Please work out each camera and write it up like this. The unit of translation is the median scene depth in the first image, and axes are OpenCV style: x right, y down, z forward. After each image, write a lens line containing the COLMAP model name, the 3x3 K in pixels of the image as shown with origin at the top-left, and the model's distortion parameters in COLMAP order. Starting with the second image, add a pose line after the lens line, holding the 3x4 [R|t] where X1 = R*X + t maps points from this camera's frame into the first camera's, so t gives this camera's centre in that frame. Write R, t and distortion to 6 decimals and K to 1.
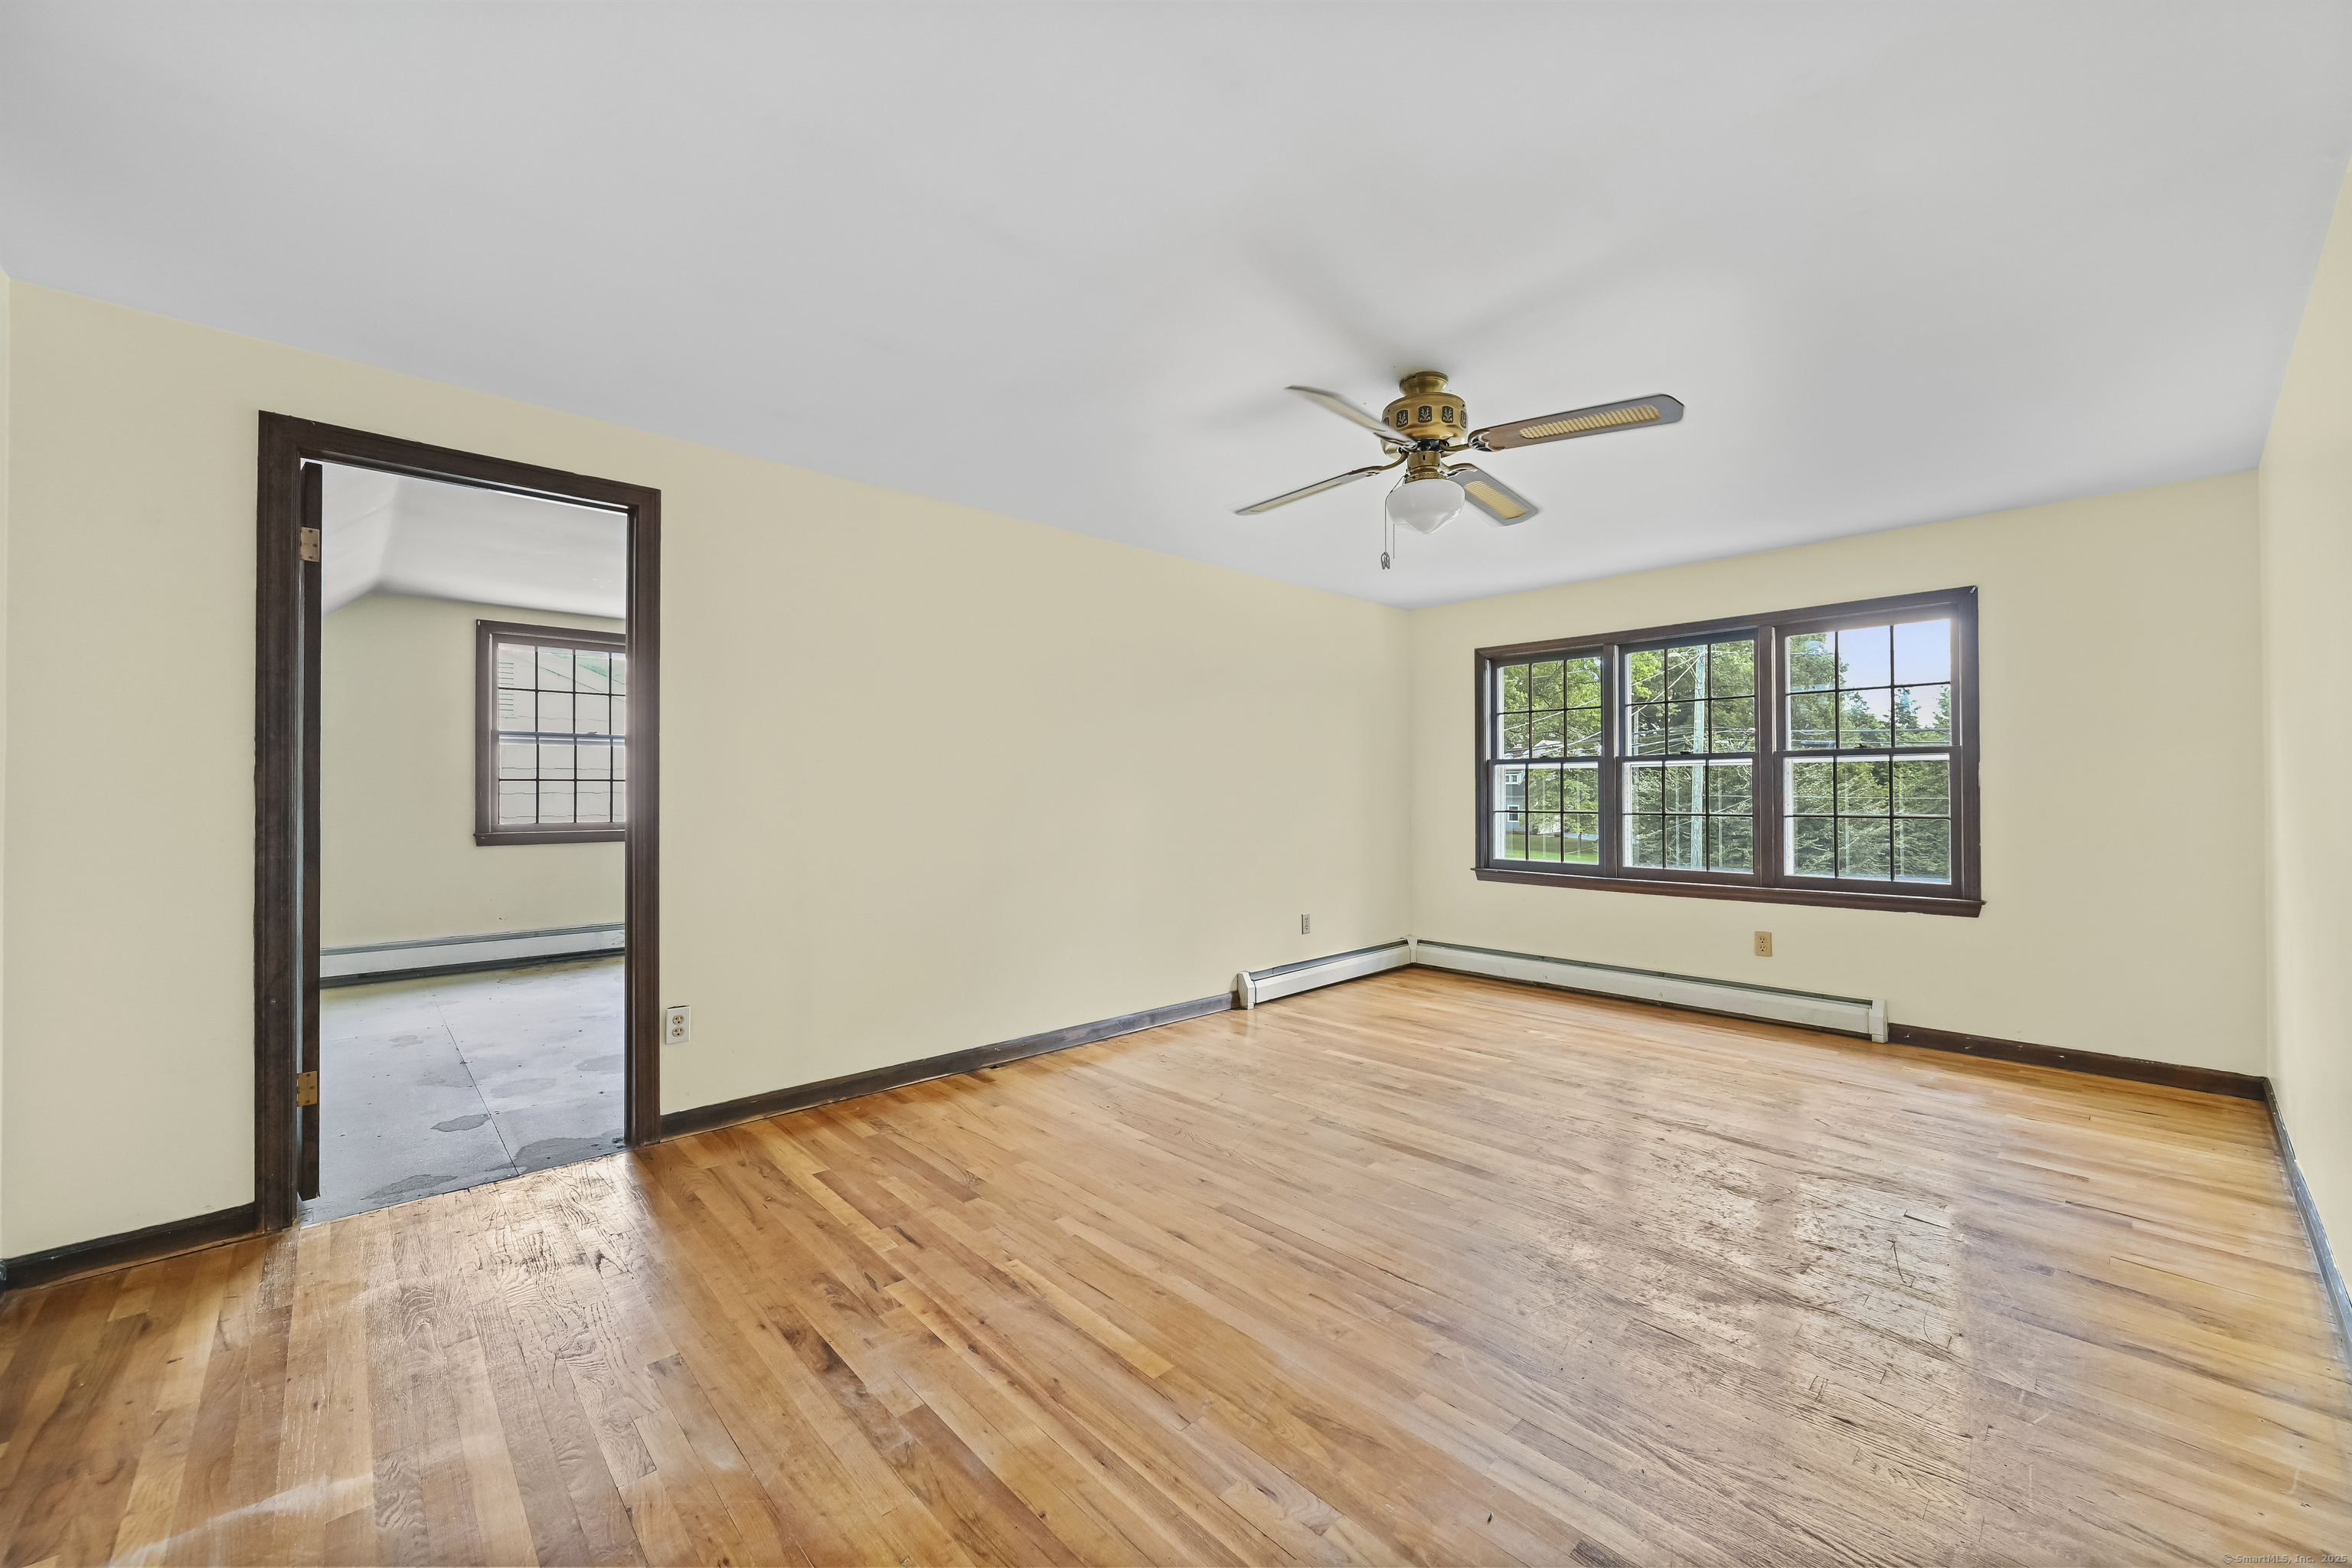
lens RADIAL K [[925.6, 0, 1171.5], [0, 925.6, 788.1], [0, 0, 1]] dist [-0.002223, -0.000155]
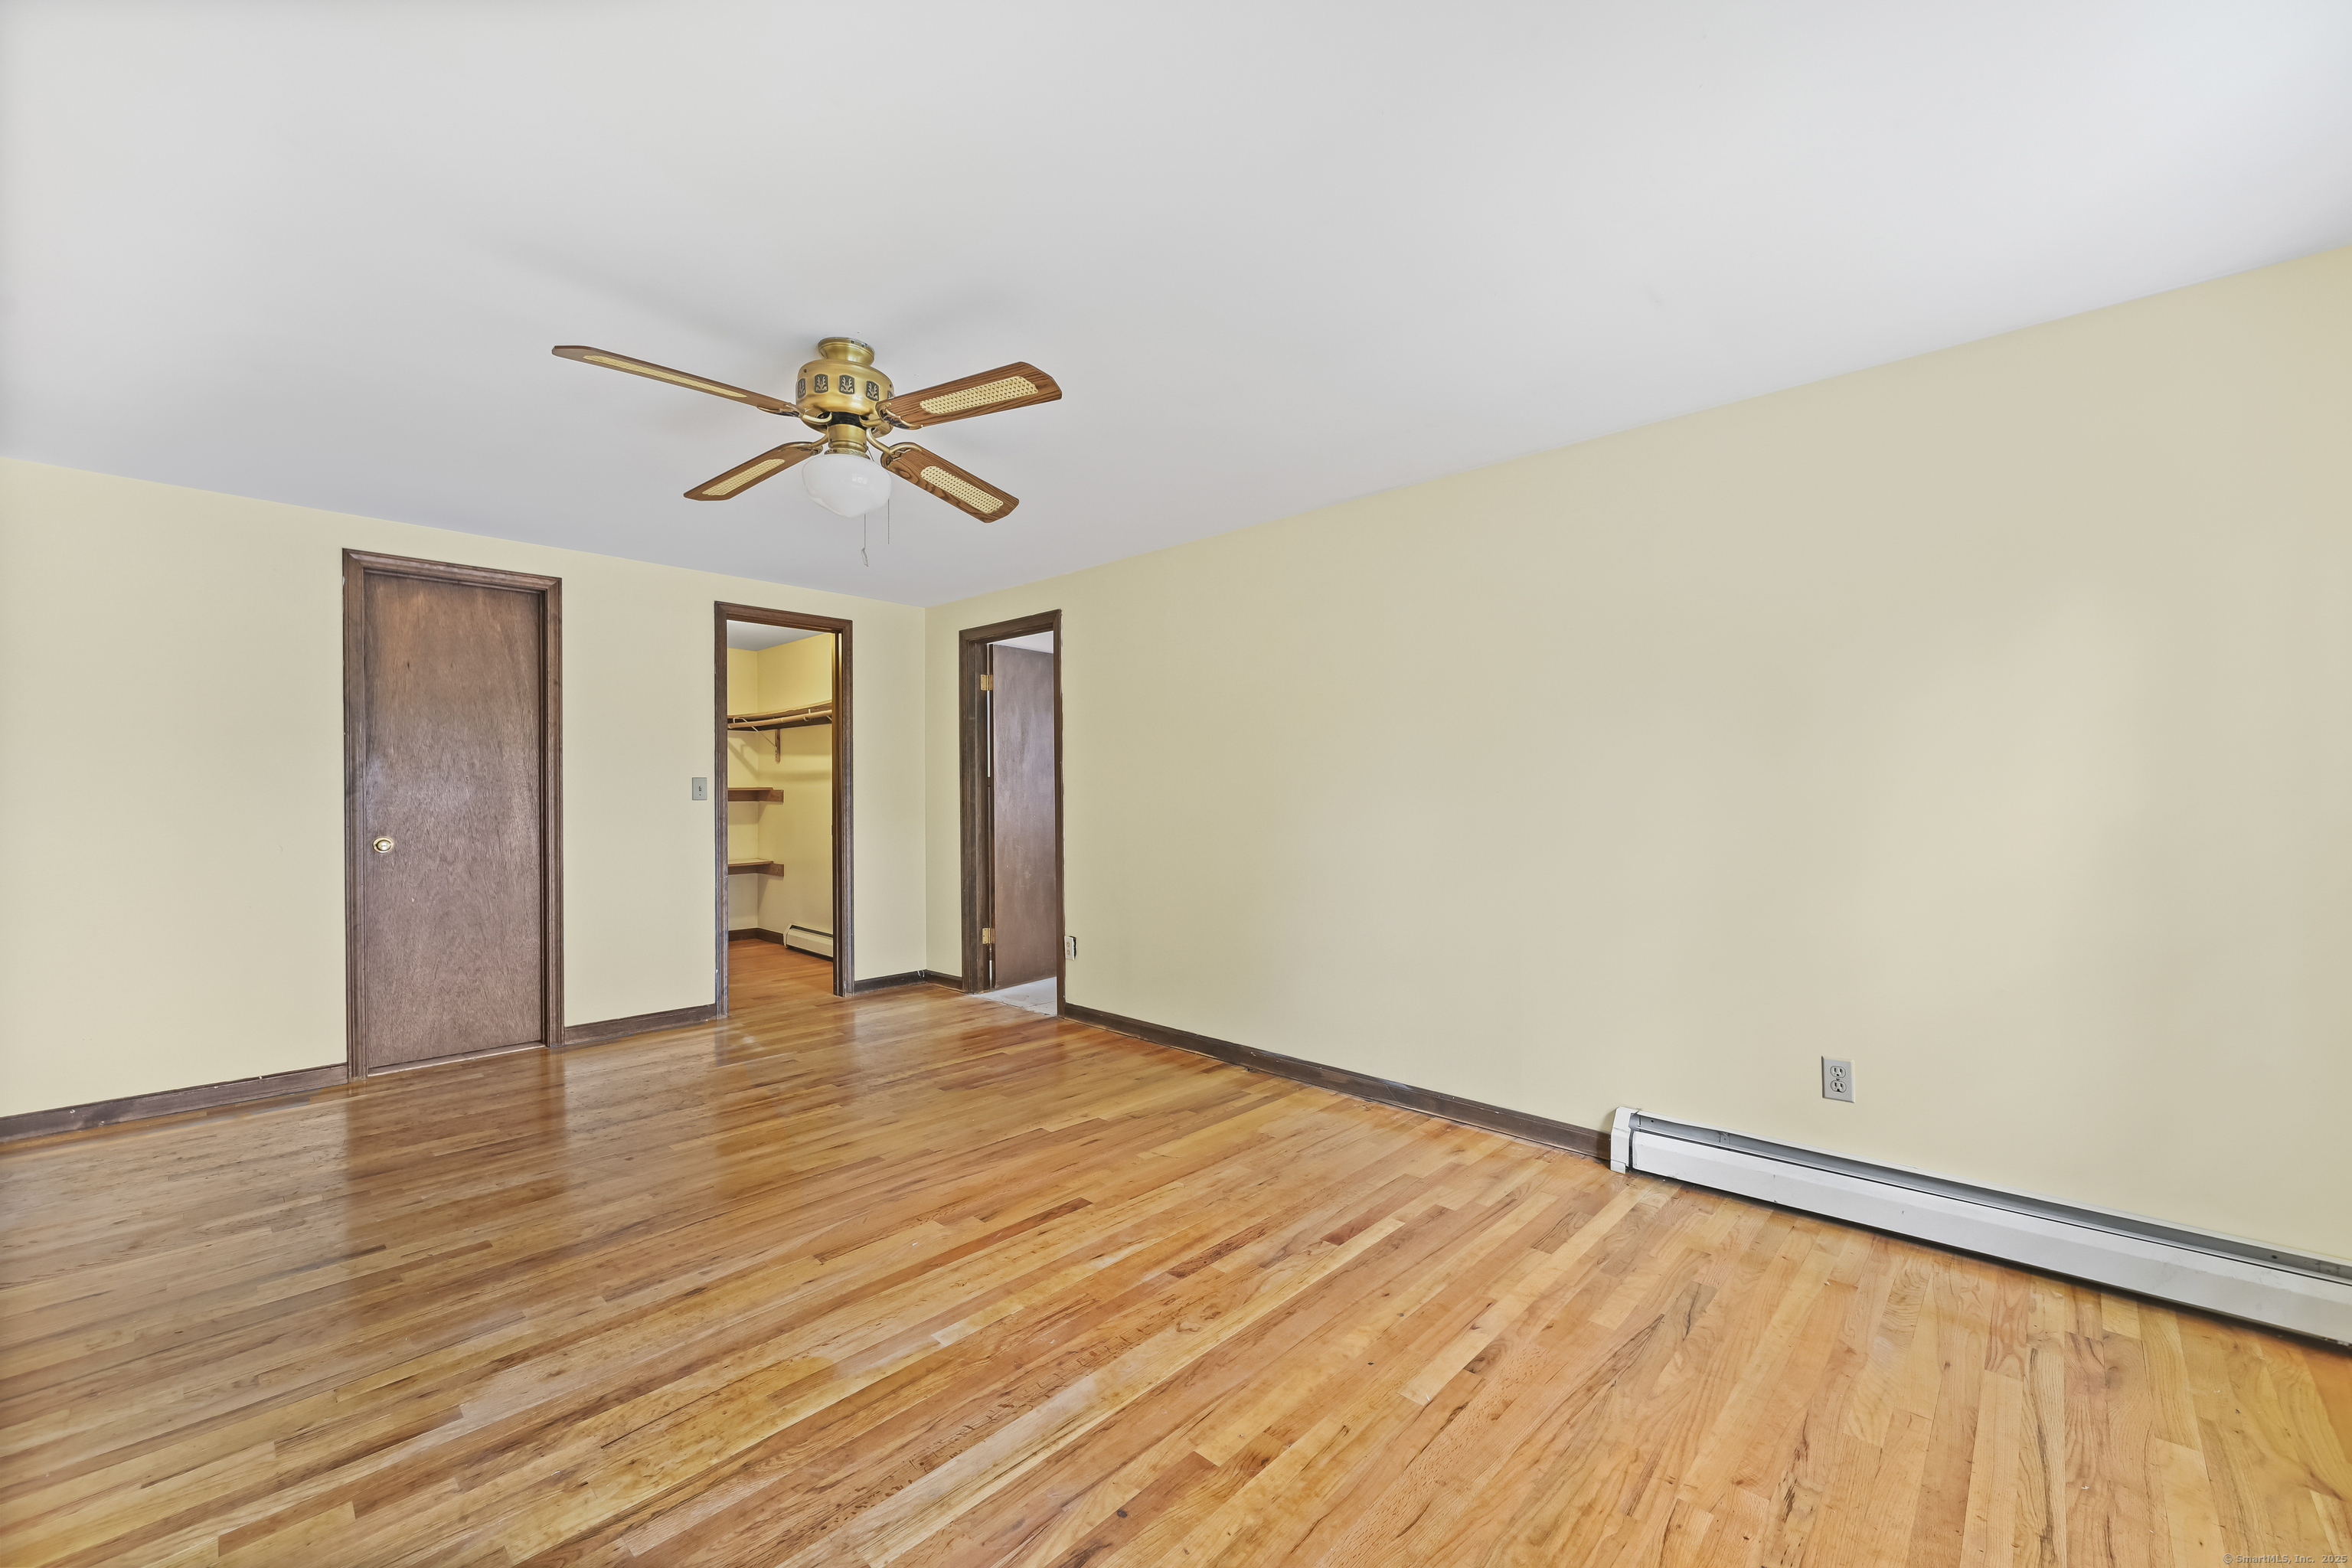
lens RADIAL K [[925.6, 0, 1171.6], [0, 925.6, 782.2], [0, 0, 1]] dist [-0.002223, -0.000155]
pose [[0.070815, -0.000932, -0.997489, 0.903054], [0.005217, 0.999986, -0.000564, -0.016081], [0.997476, -0.005164, 0.070819, 0.929967]]
